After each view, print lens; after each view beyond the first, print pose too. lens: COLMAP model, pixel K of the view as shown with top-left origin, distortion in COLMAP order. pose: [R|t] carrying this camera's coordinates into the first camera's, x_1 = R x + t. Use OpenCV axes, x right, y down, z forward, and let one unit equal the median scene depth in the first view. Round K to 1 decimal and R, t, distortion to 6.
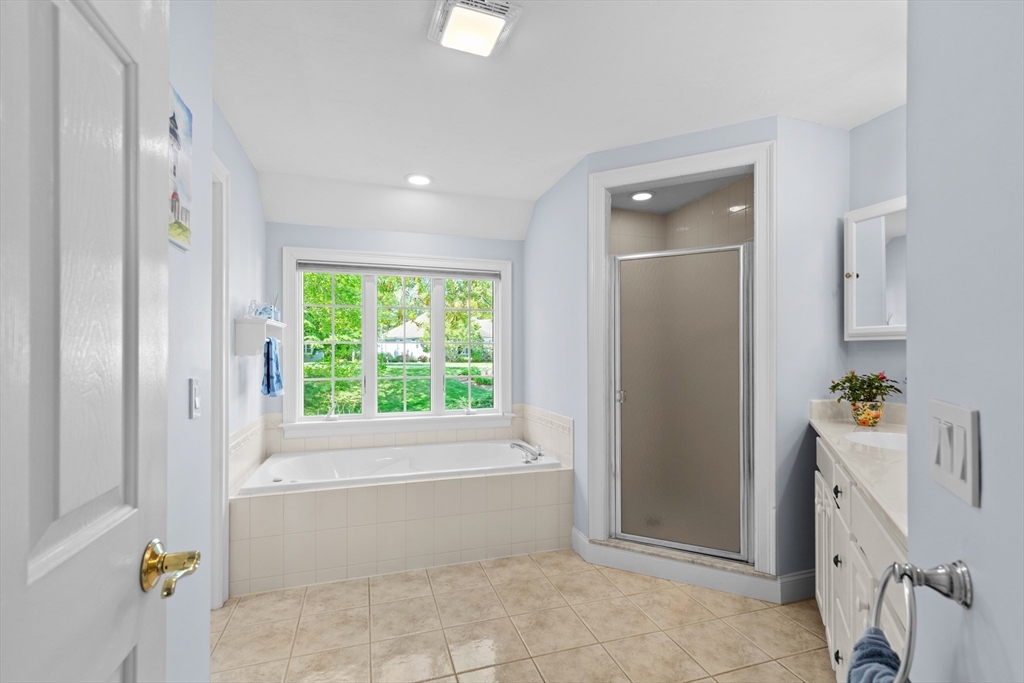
lens RADIAL K [[464.6, 0, 514.2], [0, 464.6, 350.4], [0, 0, 1]] dist [0.011297, -0.000404]
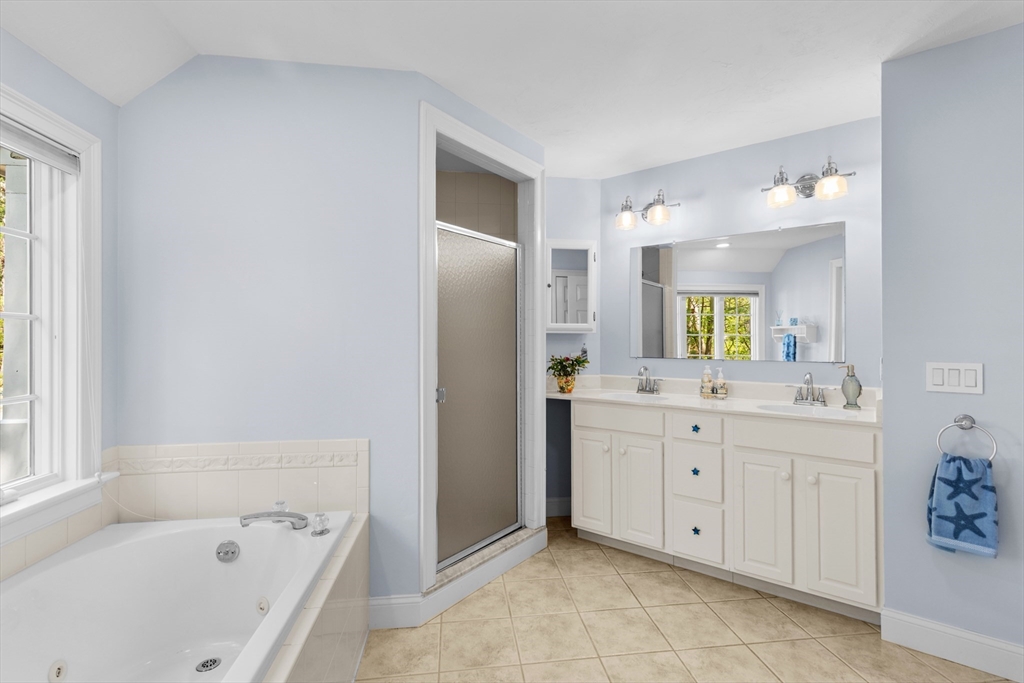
lens RADIAL K [[464.6, 0, 514.8], [0, 464.6, 339.9], [0, 0, 1]] dist [0.011297, -0.000404]
pose [[0.176886, 0.007155, 0.984205, -0.612163], [-0.007919, 0.999952, -0.005846, 0.007561], [-0.984199, -0.006760, 0.176934, 0.815724]]
